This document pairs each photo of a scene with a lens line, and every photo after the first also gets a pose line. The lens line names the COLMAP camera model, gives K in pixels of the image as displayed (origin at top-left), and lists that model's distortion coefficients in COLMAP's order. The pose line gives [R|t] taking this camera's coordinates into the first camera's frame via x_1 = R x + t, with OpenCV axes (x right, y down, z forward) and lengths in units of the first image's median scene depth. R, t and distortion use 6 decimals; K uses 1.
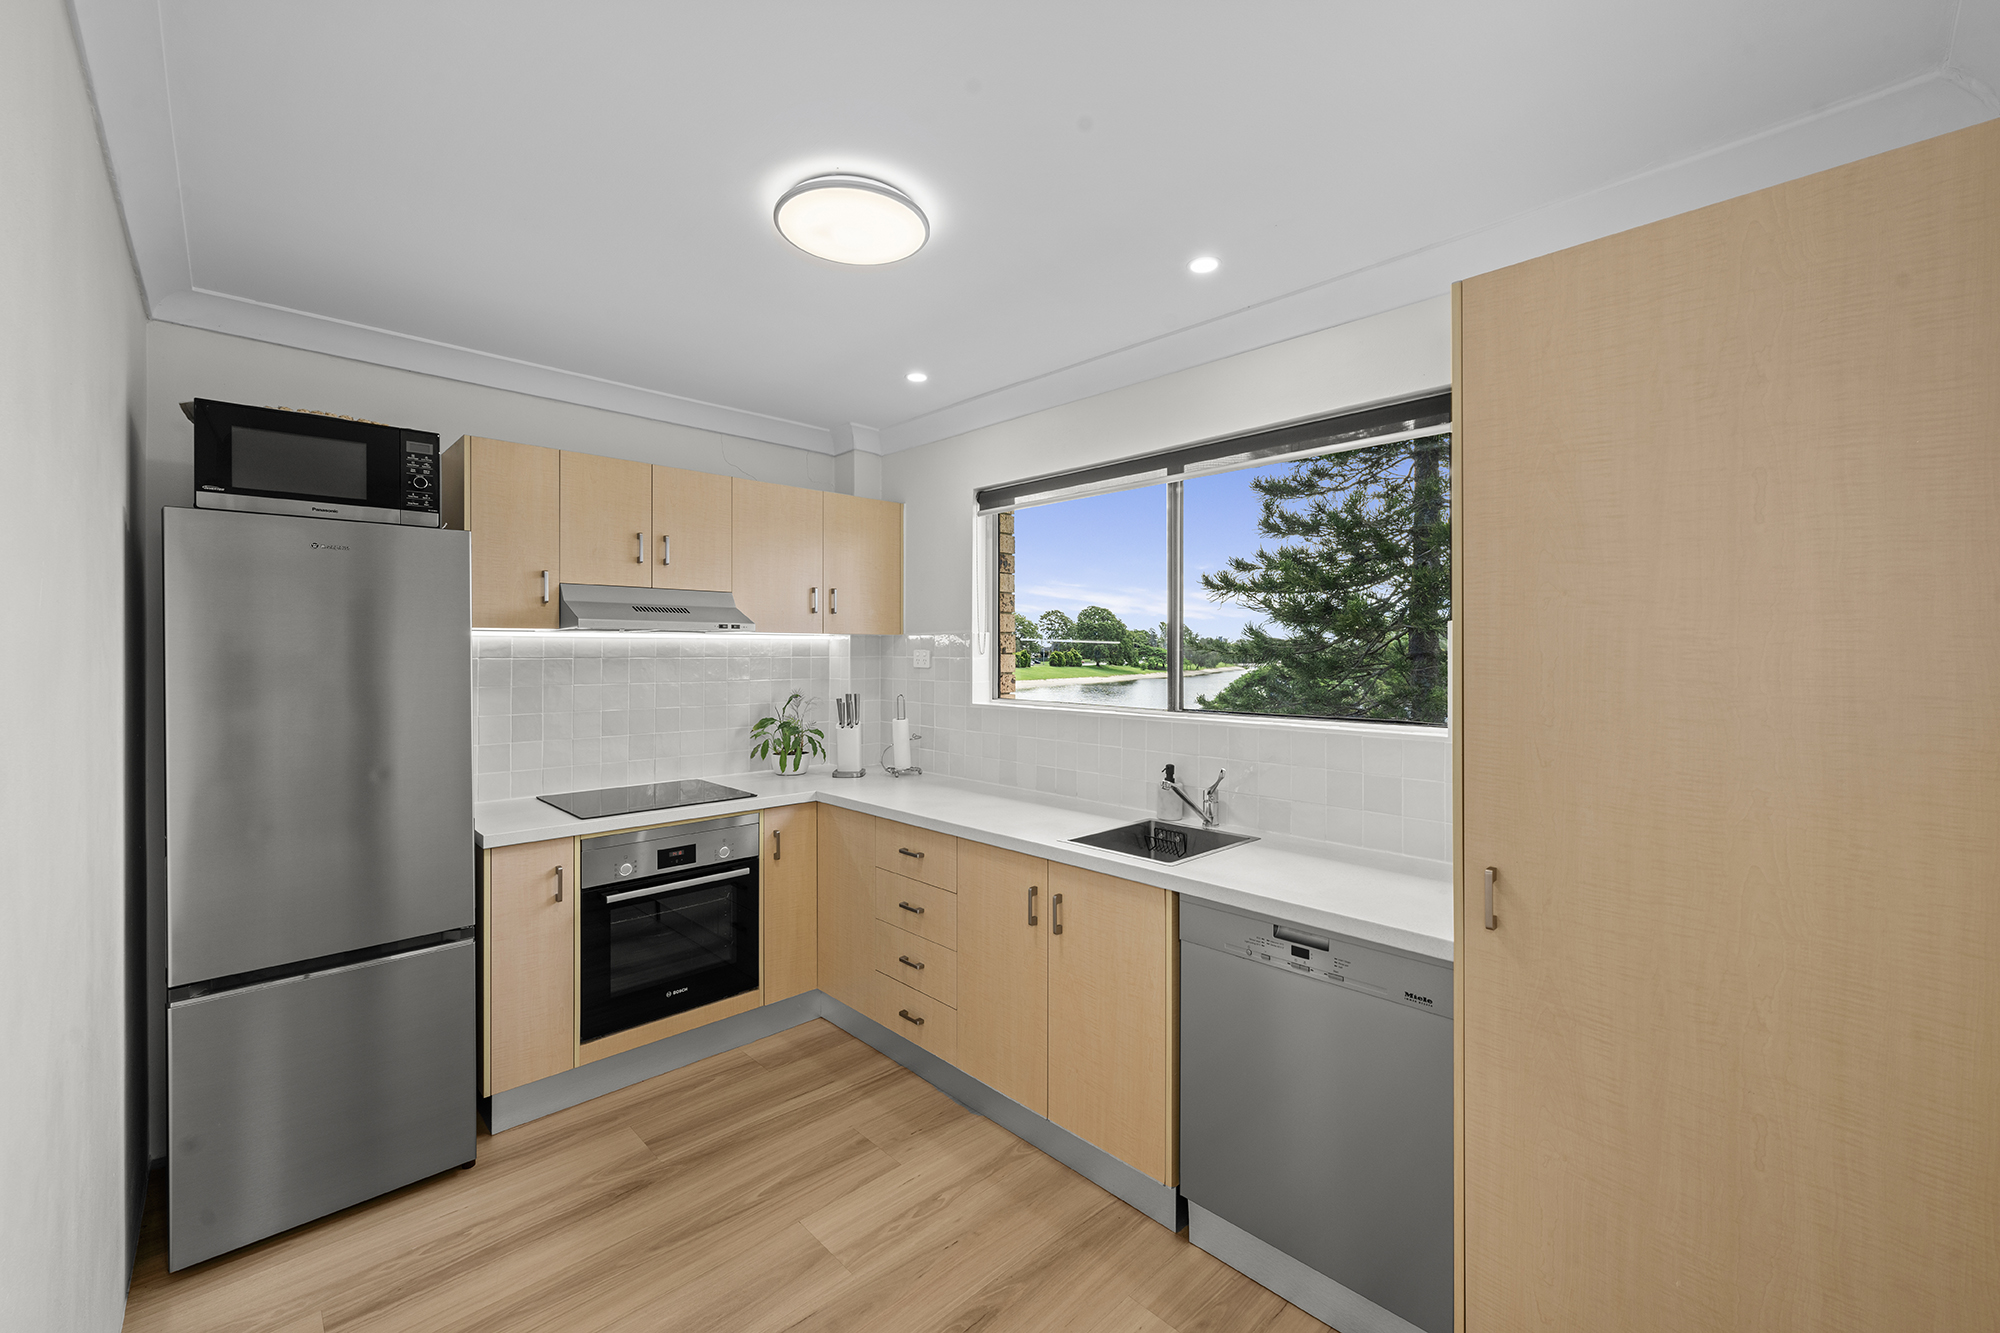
lens RADIAL K [[808.4, 0, 1003.1], [0, 808.4, 667.5], [0, 0, 1]] dist [-0.000356, 0.000281]
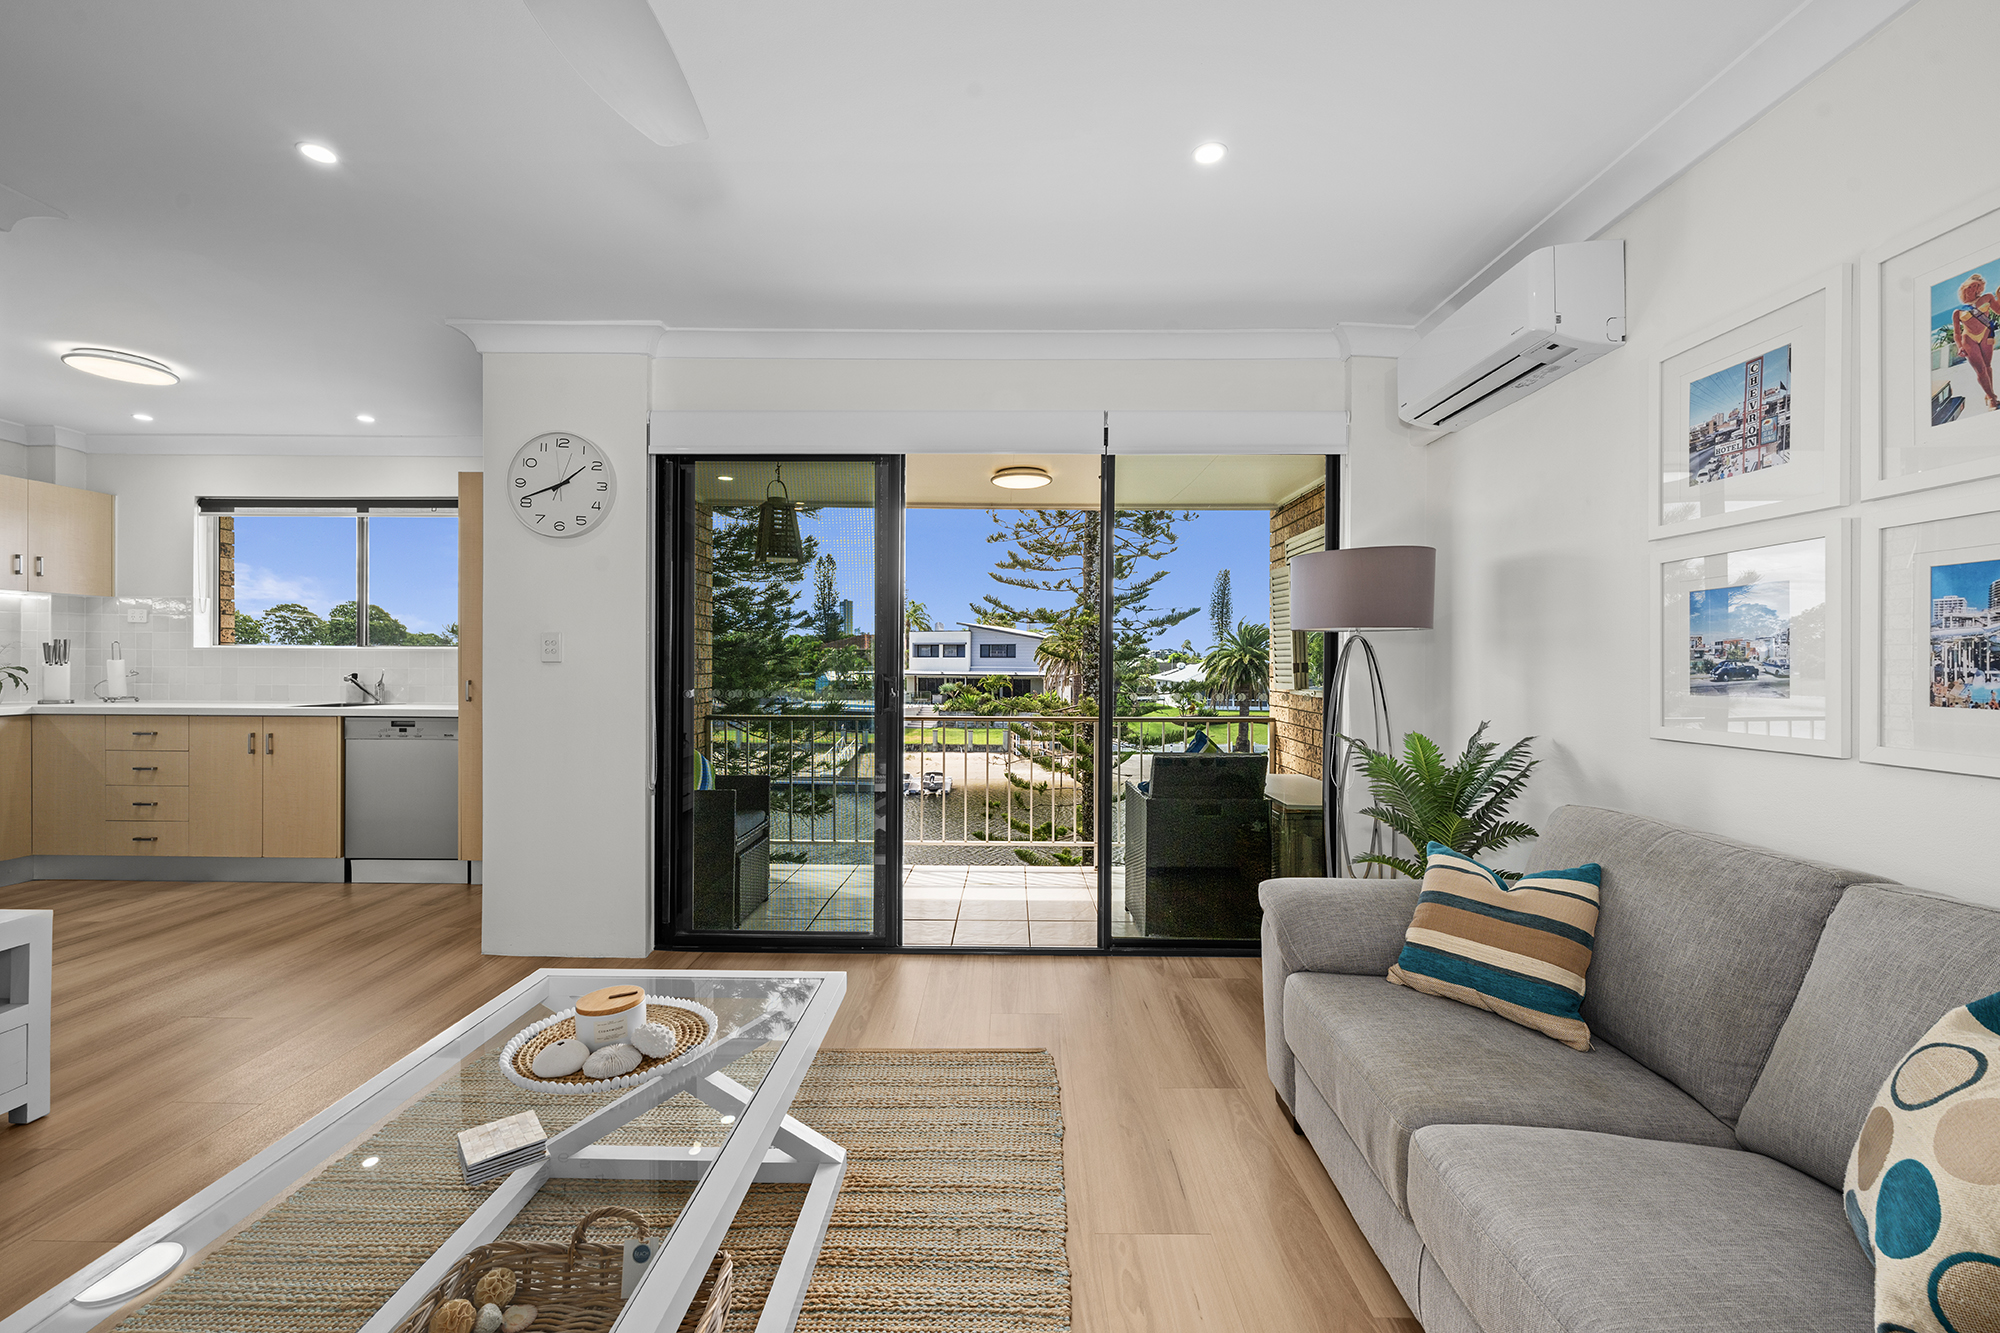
lens RADIAL K [[808.4, 0, 1003.1], [0, 808.4, 667.5], [0, 0, 1]] dist [-0.000356, 0.000281]
pose [[0.707041, 0.002629, 0.707168, -0.036724], [0.006261, 0.999931, -0.009977, 0.101414], [-0.707145, 0.011481, 0.706975, -0.995642]]
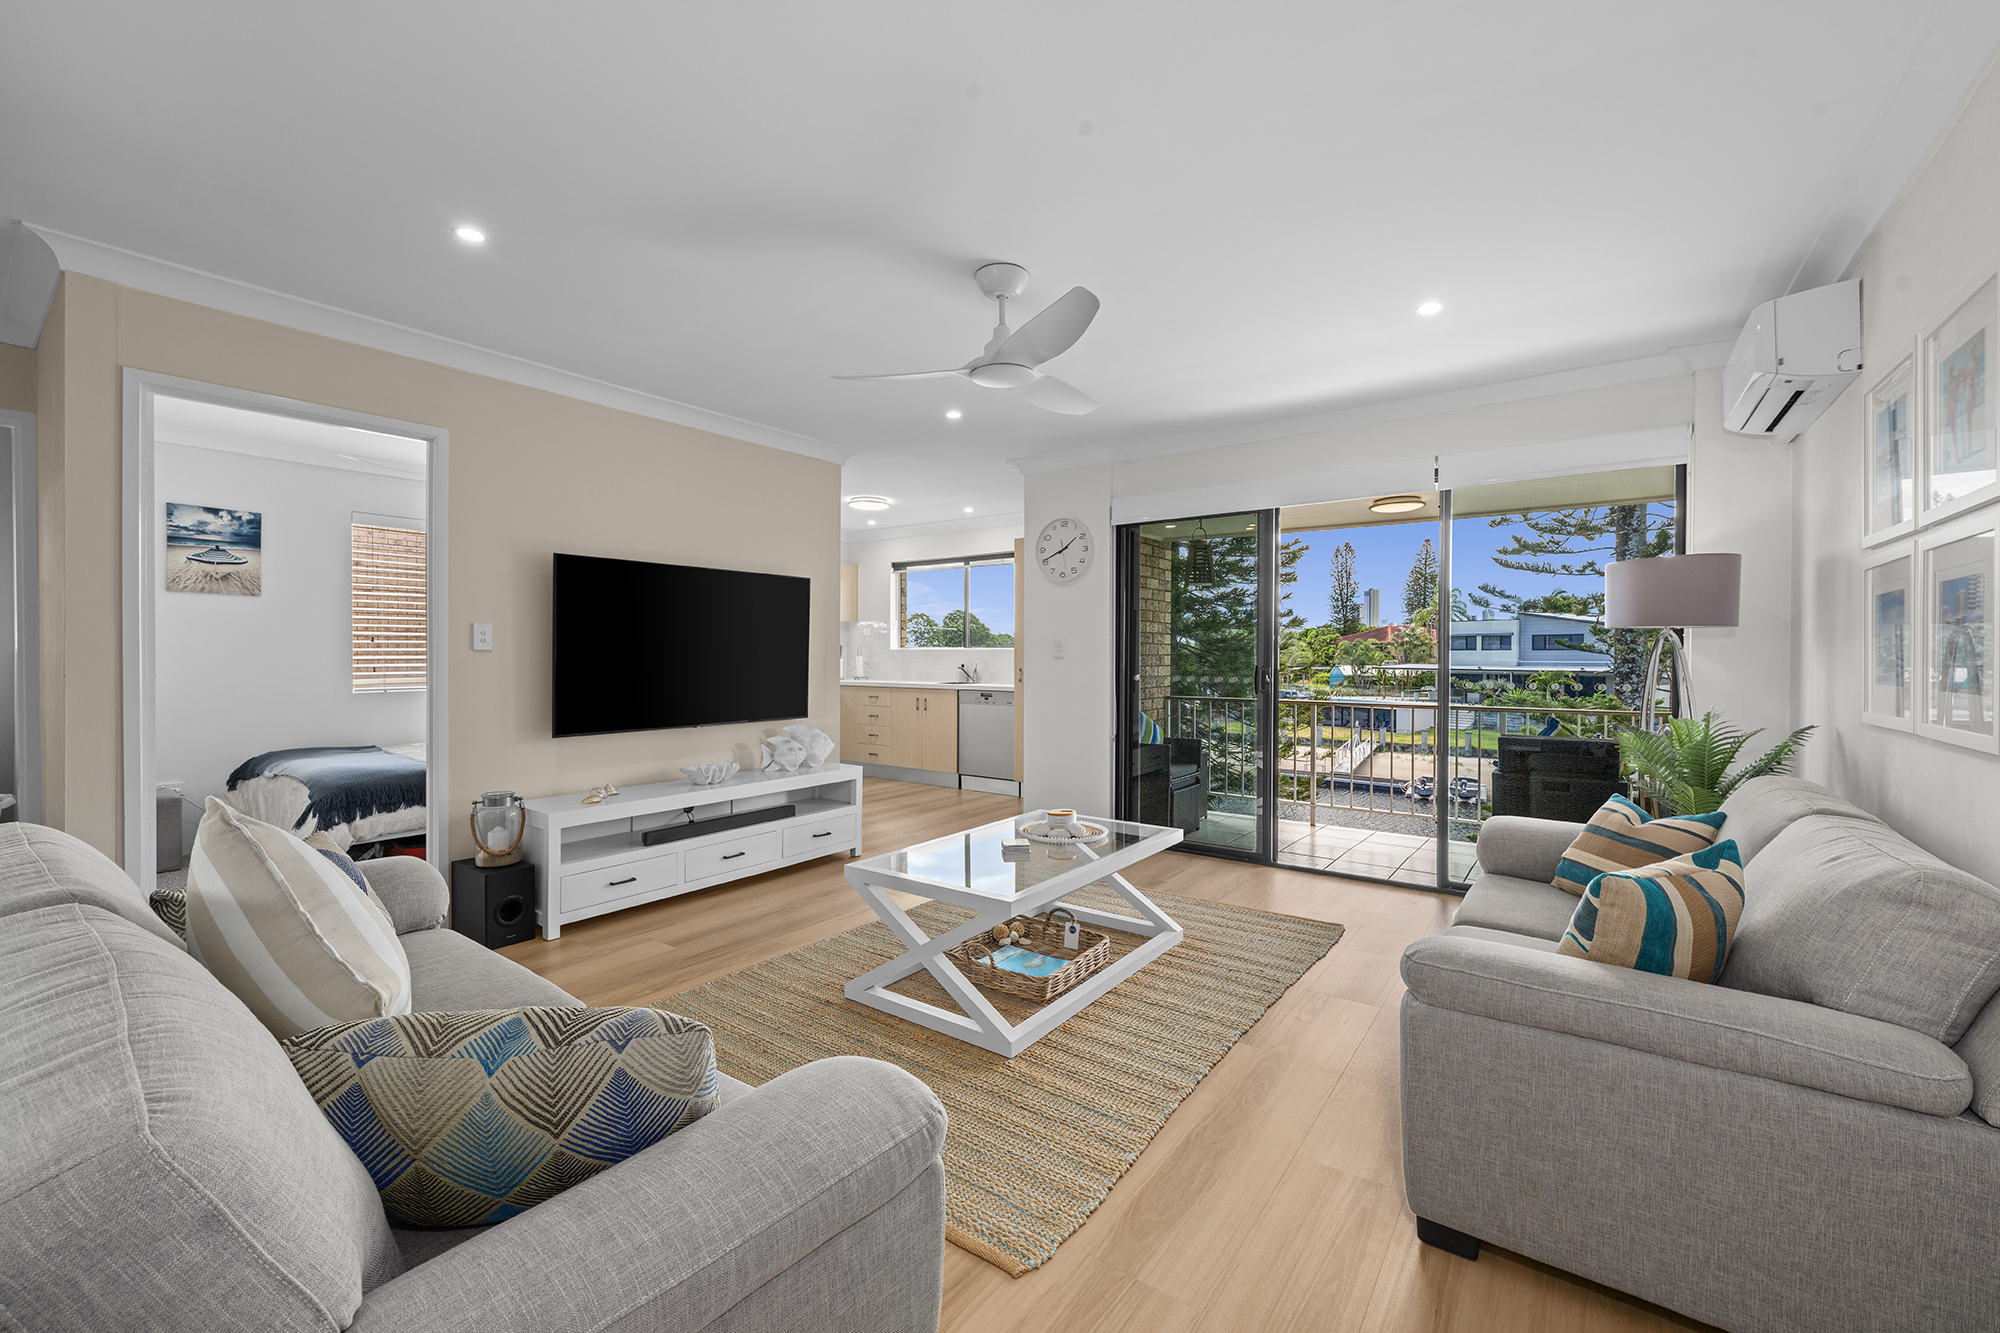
lens RADIAL K [[808.4, 0, 1003.1], [0, 808.4, 667.5], [0, 0, 1]] dist [-0.000356, 0.000281]
pose [[0.986274, 0.002560, 0.165098, -0.104754], [-0.001912, 0.999990, -0.004087, 0.108666], [-0.165107, 0.003715, 0.986269, -1.477748]]
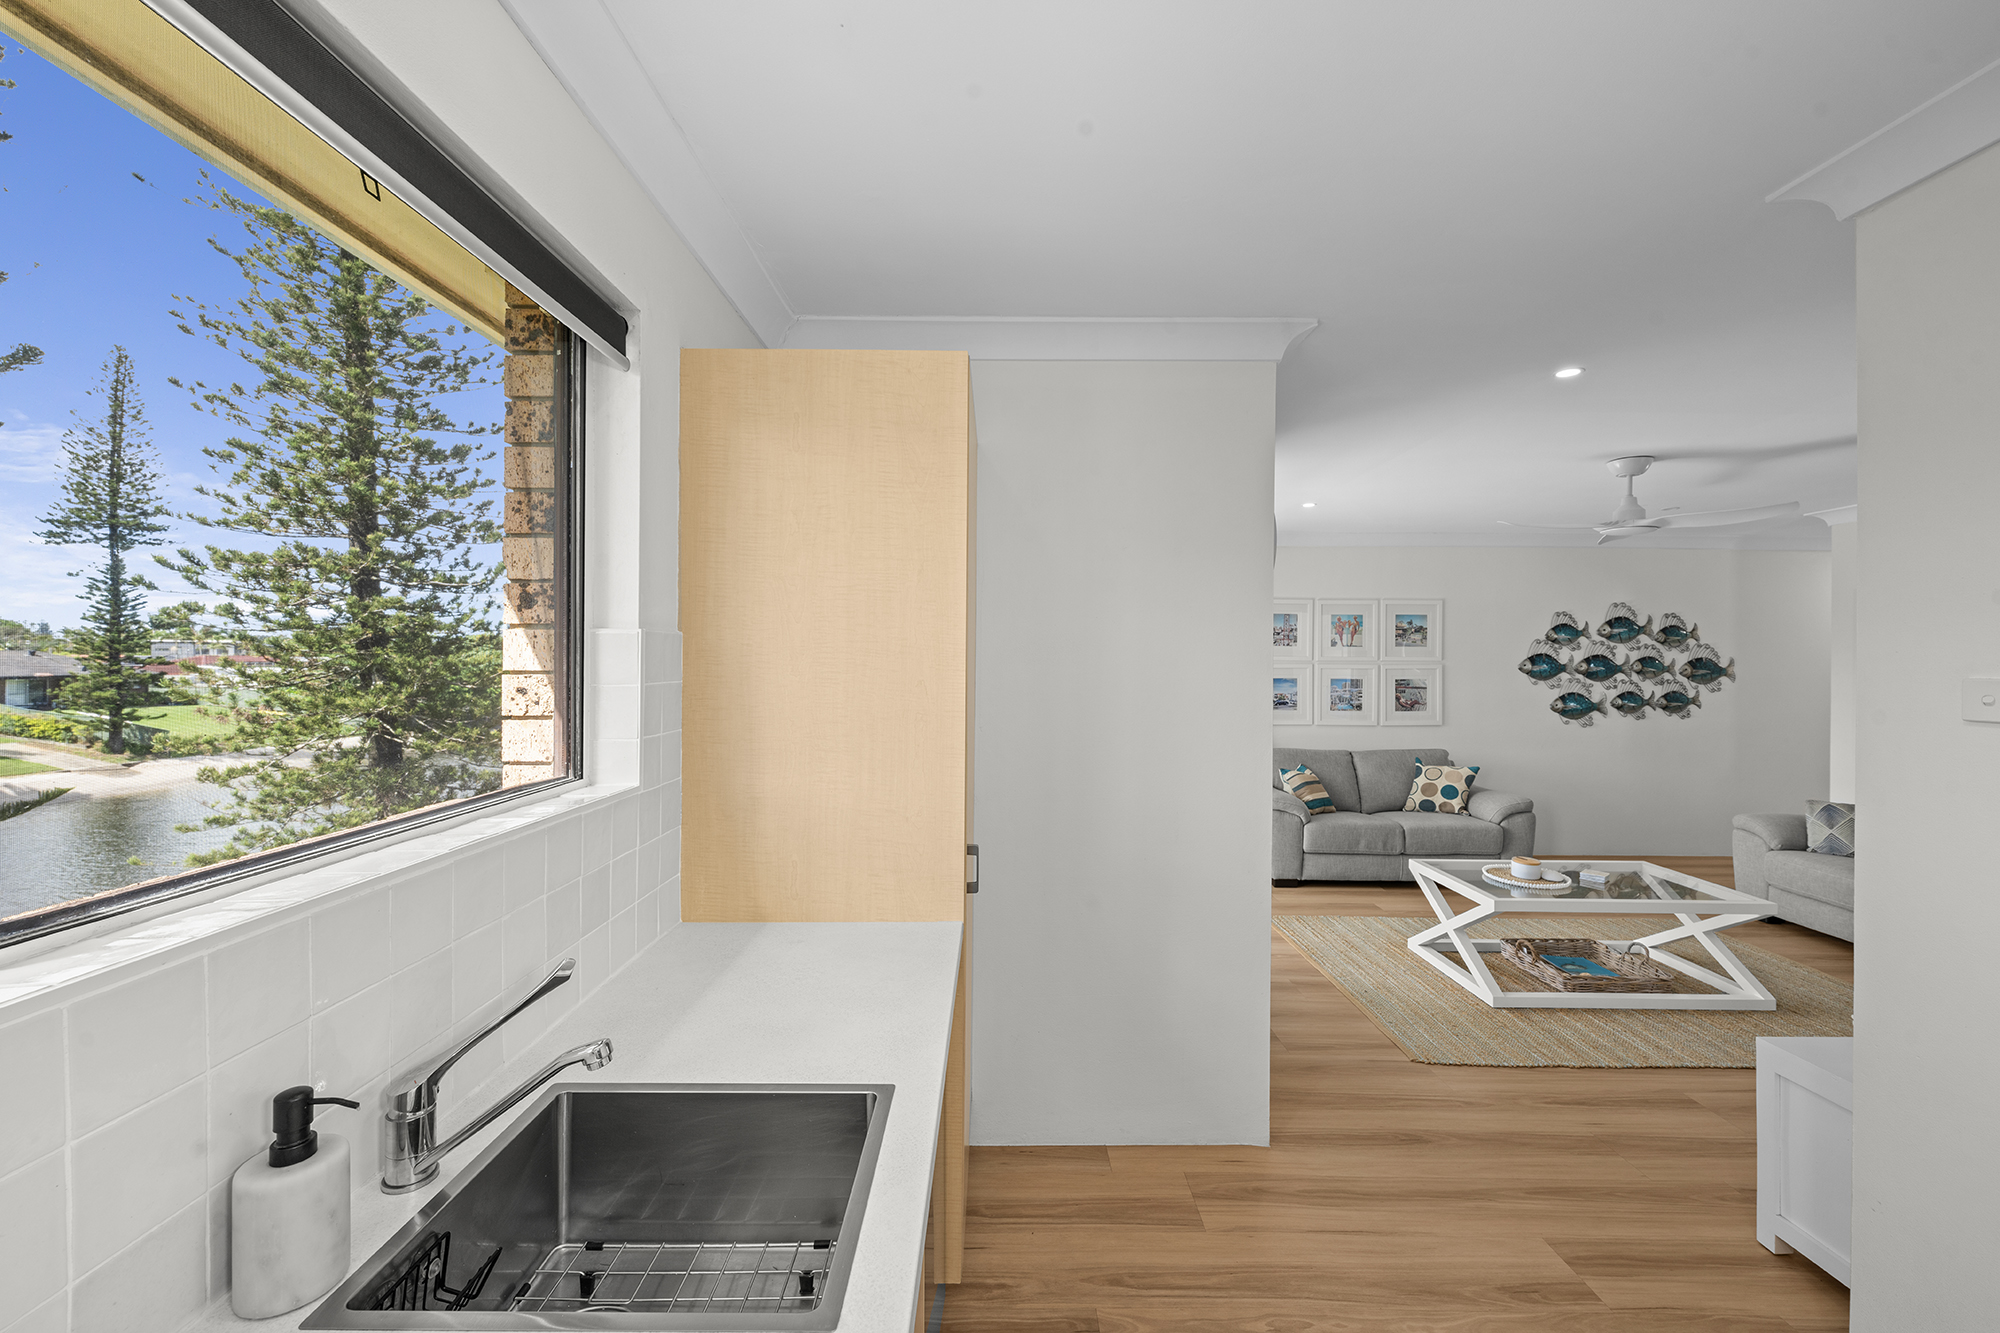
lens RADIAL K [[788.3, 0, 1002.4], [0, 788.3, 663.9], [0, 0, 1]] dist [-0.001220, 0.000443]
pose [[-0.714804, -0.006106, 0.699298, -0.120997], [0.007807, 0.999830, 0.016710, -0.023480], [-0.699281, 0.017404, -0.714635, 0.792195]]
